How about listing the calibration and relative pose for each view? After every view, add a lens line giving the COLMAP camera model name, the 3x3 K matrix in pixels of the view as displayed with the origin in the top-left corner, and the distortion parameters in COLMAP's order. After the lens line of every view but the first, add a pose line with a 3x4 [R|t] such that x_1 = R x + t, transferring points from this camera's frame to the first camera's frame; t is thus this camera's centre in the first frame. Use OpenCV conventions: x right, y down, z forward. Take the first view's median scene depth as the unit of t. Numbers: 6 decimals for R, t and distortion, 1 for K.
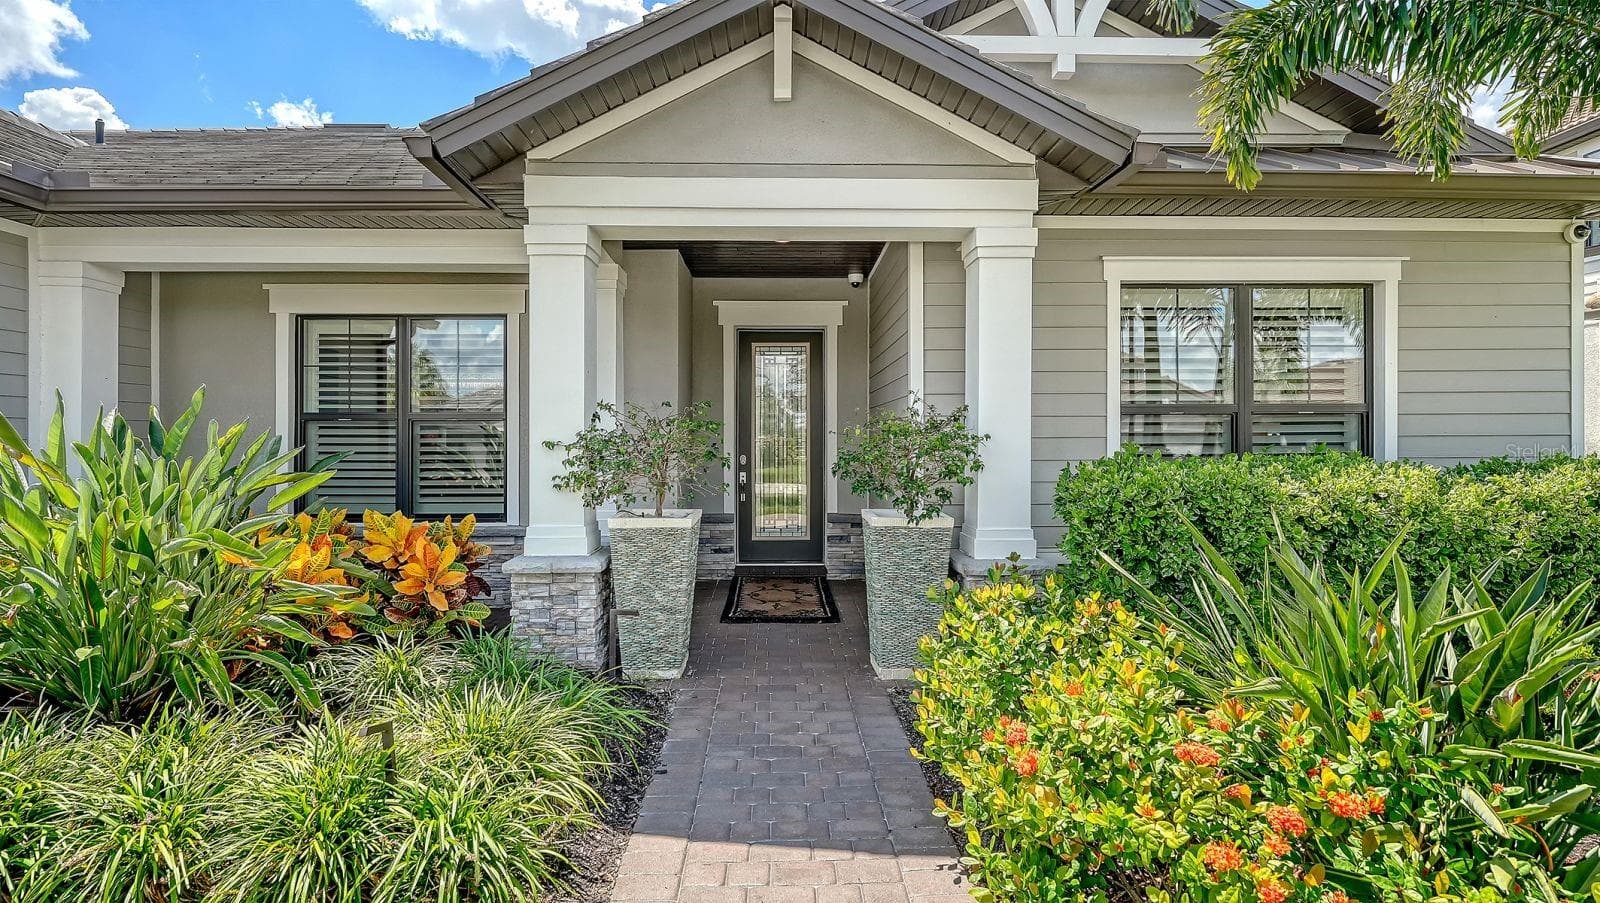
lens RADIAL K [[799.3, 0, 784.9], [0, 799.3, 419.4], [0, 0, 1]] dist [-0.002674, -0.001185]
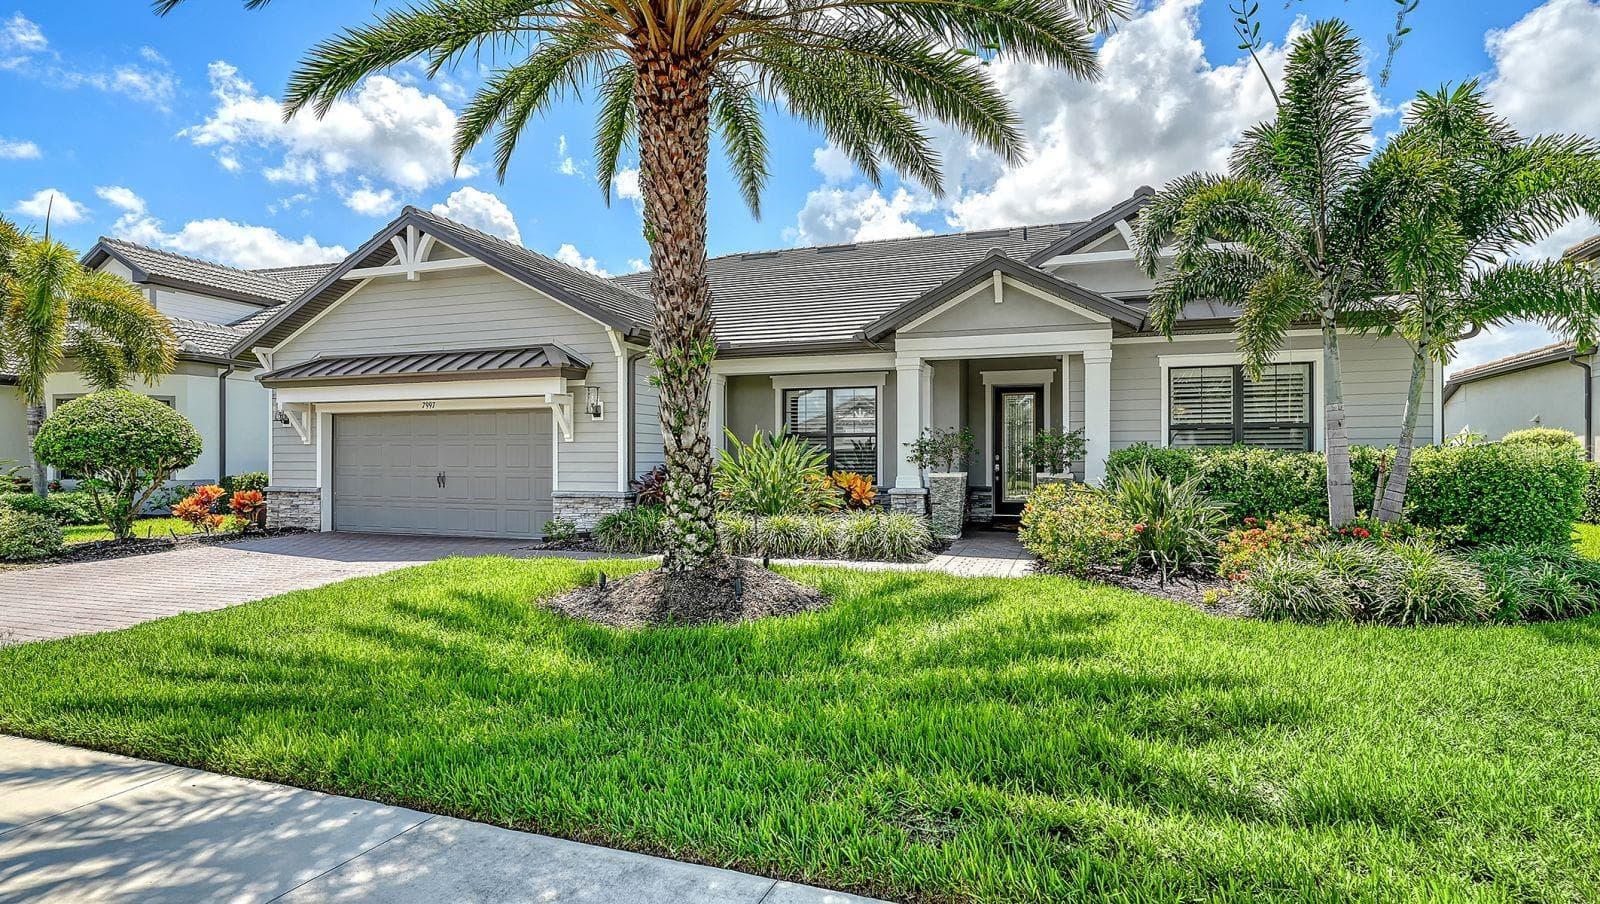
lens RADIAL K [[806.7, 0, 785.7], [0, 806.7, 466.3], [0, 0, 1]] dist [0.001194, -0.000245]
pose [[0.933323, 0.003713, -0.359018, 0.268439], [0.006657, 0.999596, 0.027645, 0.027455], [0.358976, -0.028191, 0.932921, -1.509488]]
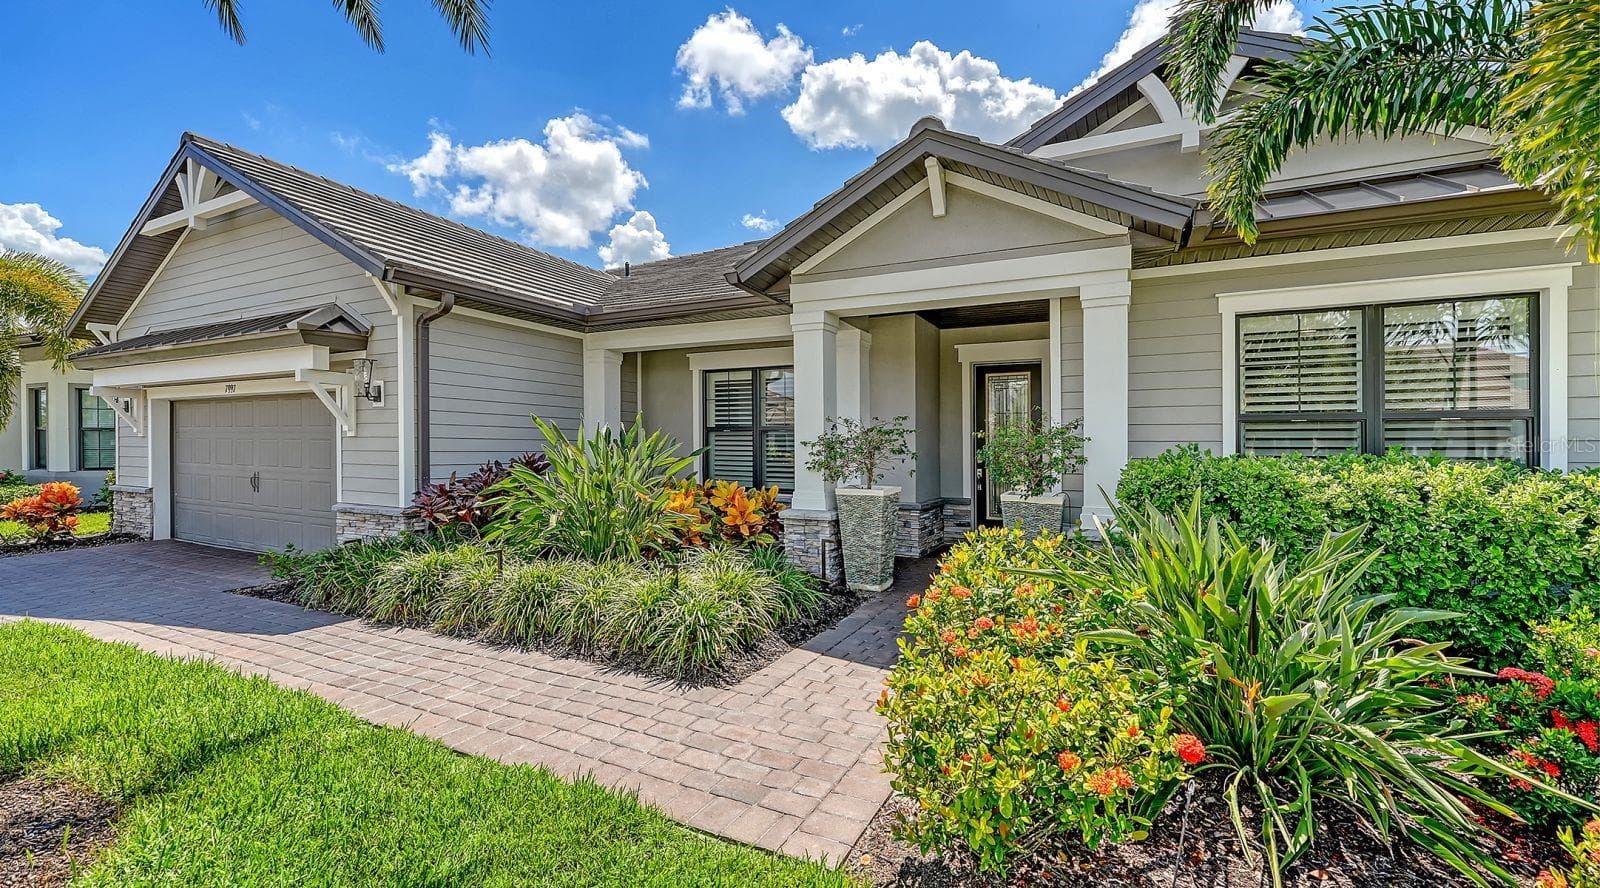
lens RADIAL K [[640.5, 0, 800.0], [0, 640.5, 444.0], [0, 0, 1]] dist [0.001414, 0.000314]
pose [[0.884085, 0.005744, -0.467291, 0.321140], [0.000505, 0.999912, 0.013245, 0.014962], [0.467326, -0.011946, 0.884005, -0.192989]]
